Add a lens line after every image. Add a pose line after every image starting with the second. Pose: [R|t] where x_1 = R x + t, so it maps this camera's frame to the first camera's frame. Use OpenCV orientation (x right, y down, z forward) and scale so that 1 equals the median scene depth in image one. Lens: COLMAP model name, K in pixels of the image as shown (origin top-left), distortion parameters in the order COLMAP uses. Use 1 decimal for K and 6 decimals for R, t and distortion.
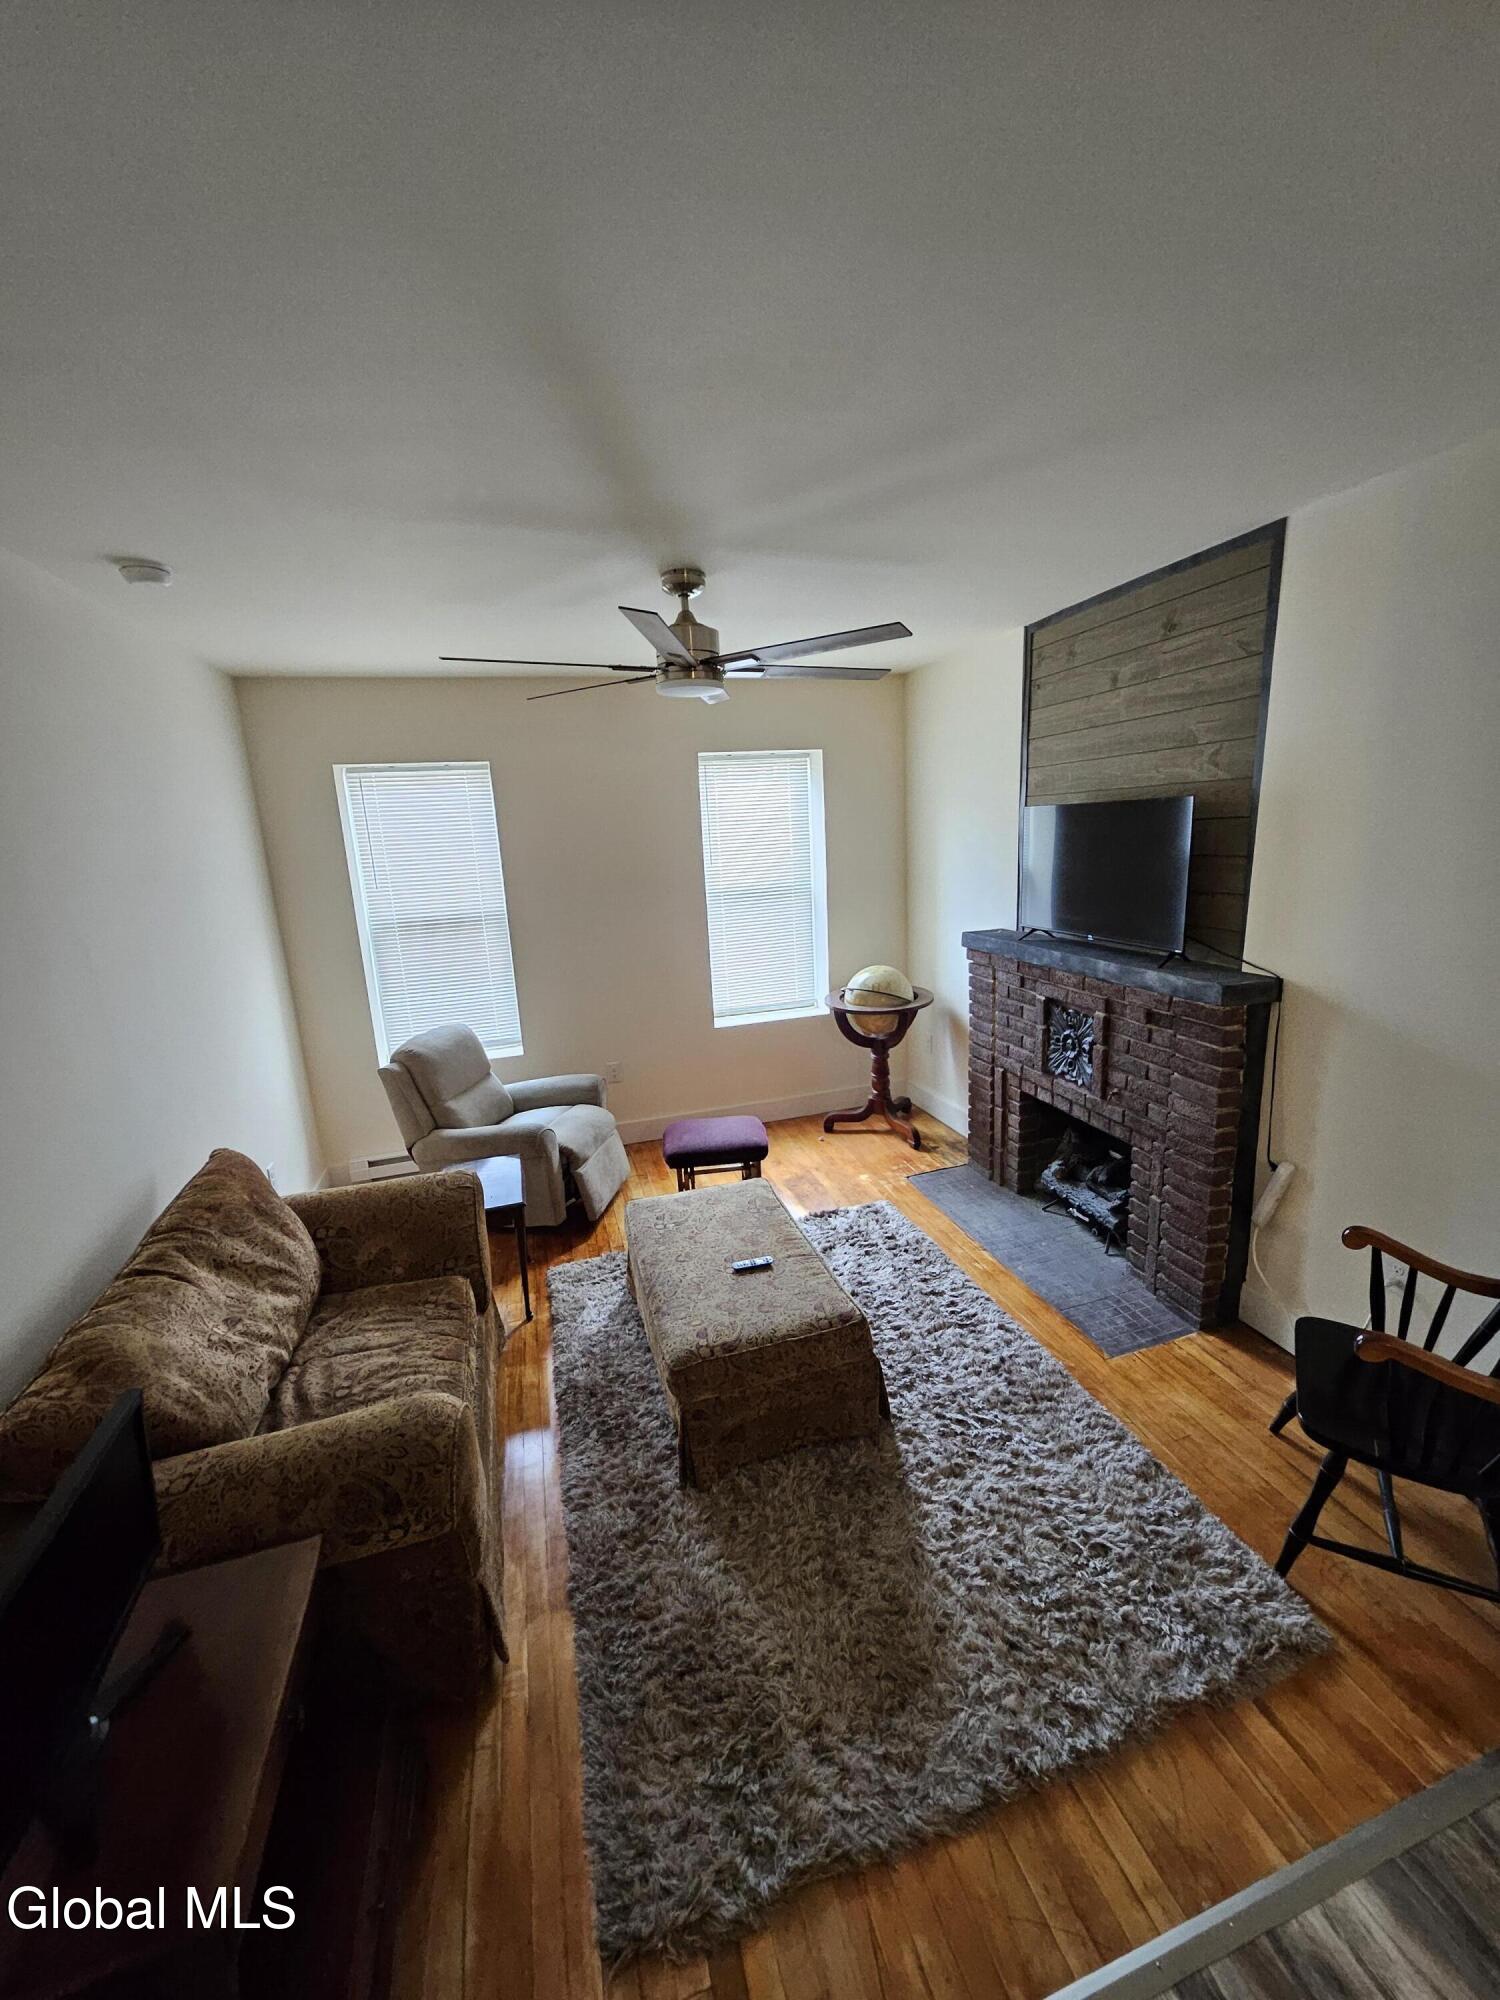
lens RADIAL K [[788.2, 0, 750.0], [0, 788.2, 1000.0], [0, 0, 1]] dist [0.013058, -0.000030]
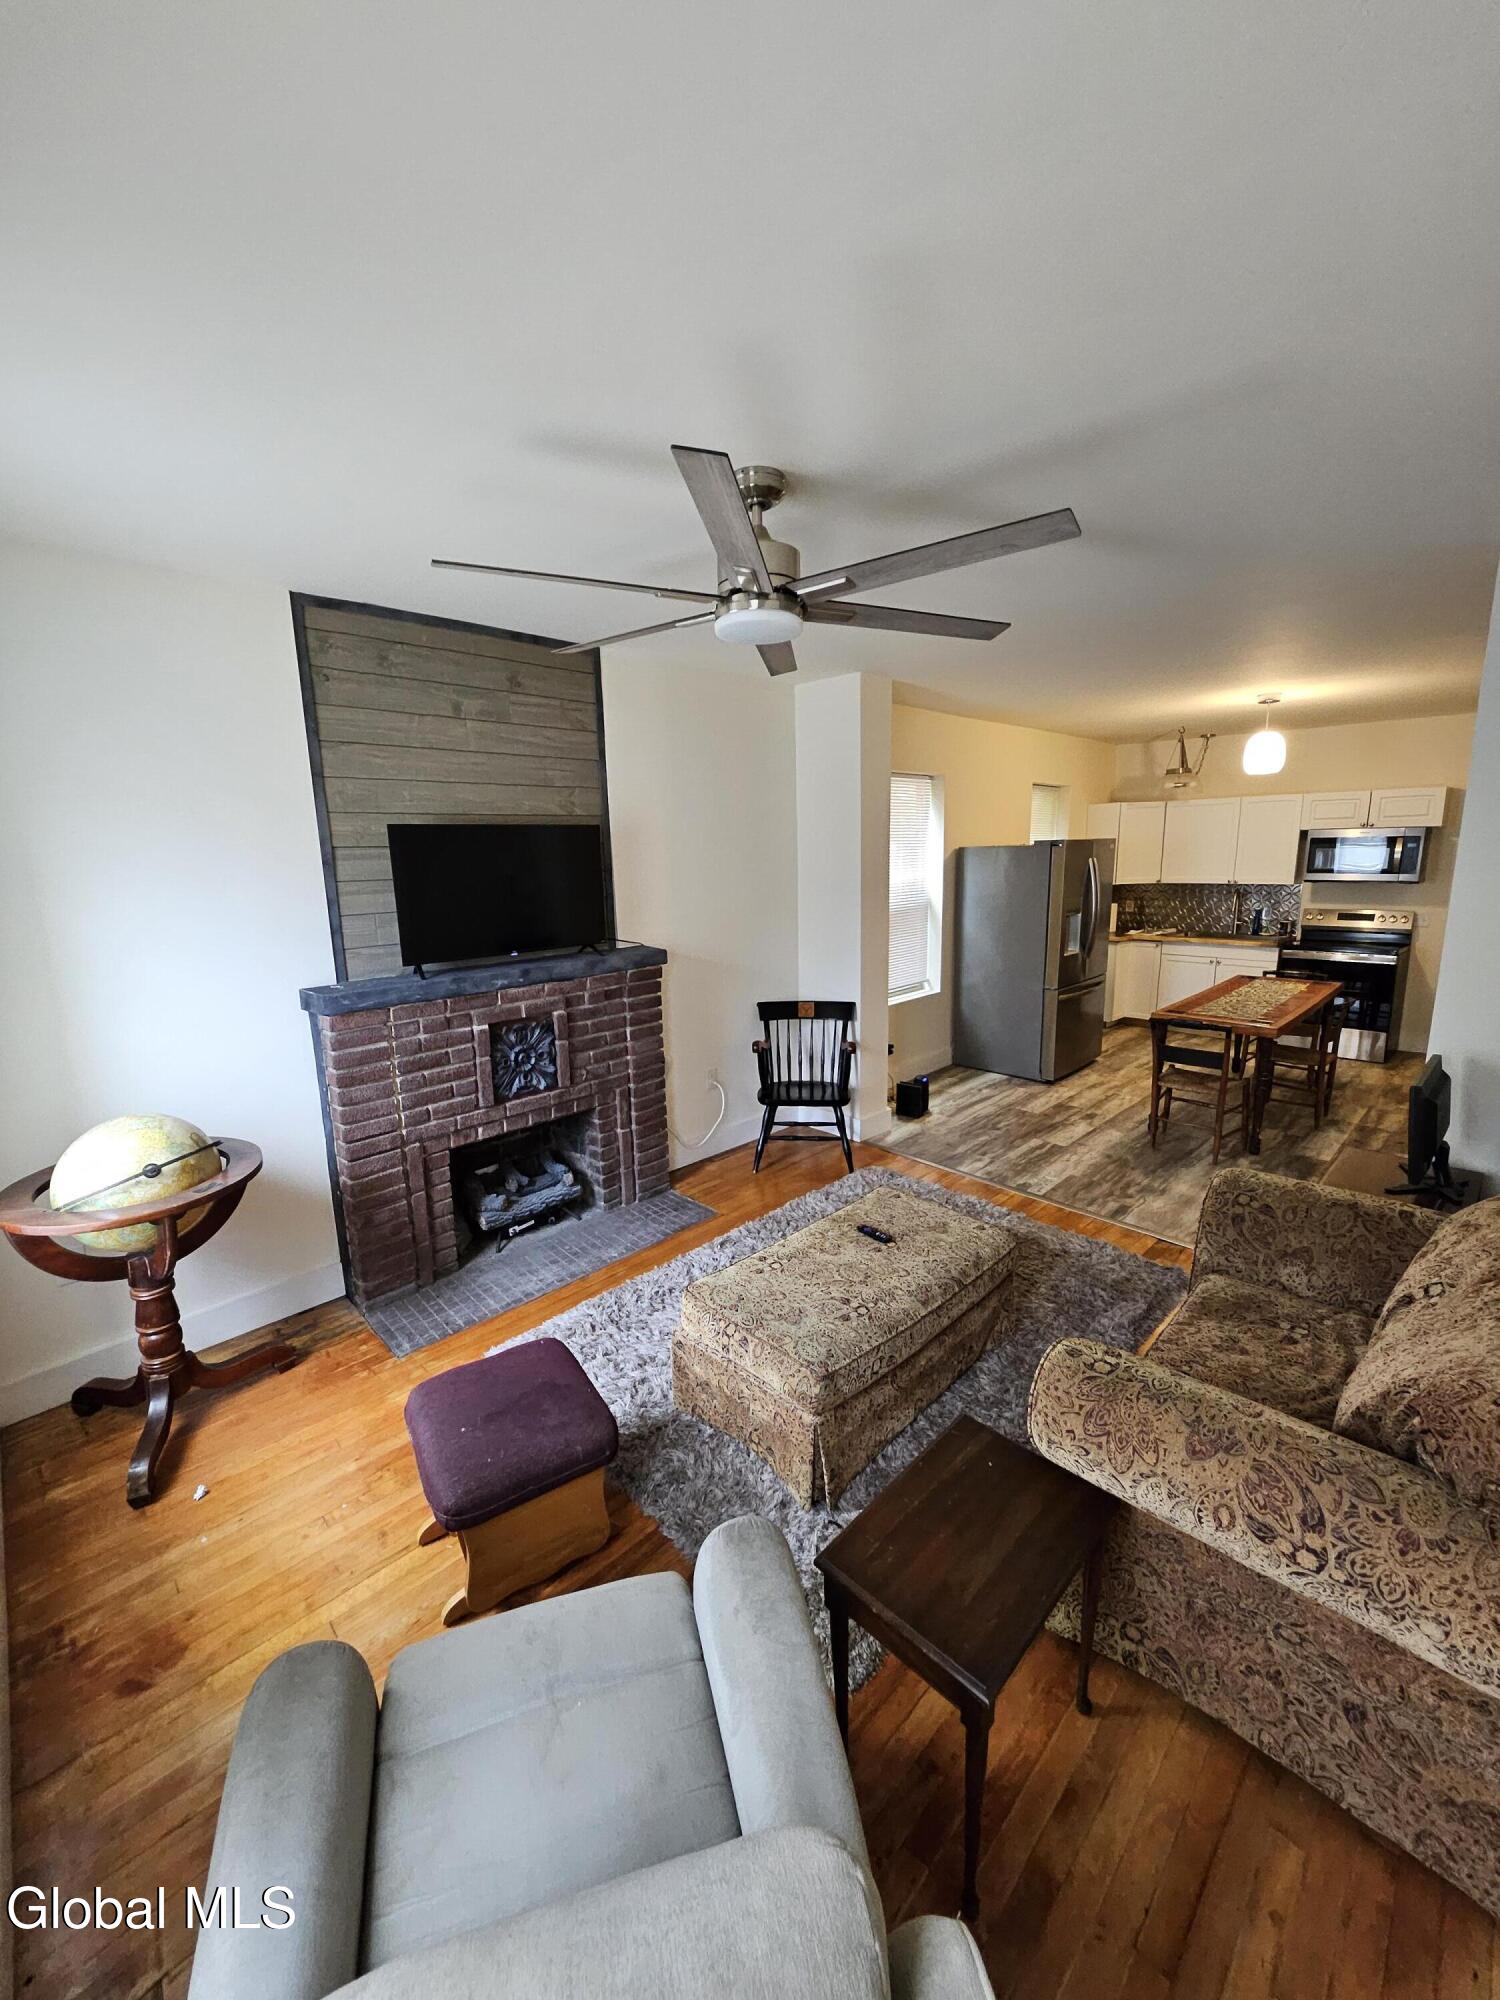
lens RADIAL K [[788.2, 0, 750.0], [0, 788.2, 1000.0], [0, 0, 1]] dist [0.013058, -0.000030]
pose [[-0.465401, -0.109729, 0.878272, -0.622429], [0.236840, 0.940662, 0.243027, -0.193713], [-0.852824, 0.321115, -0.411797, 1.142562]]
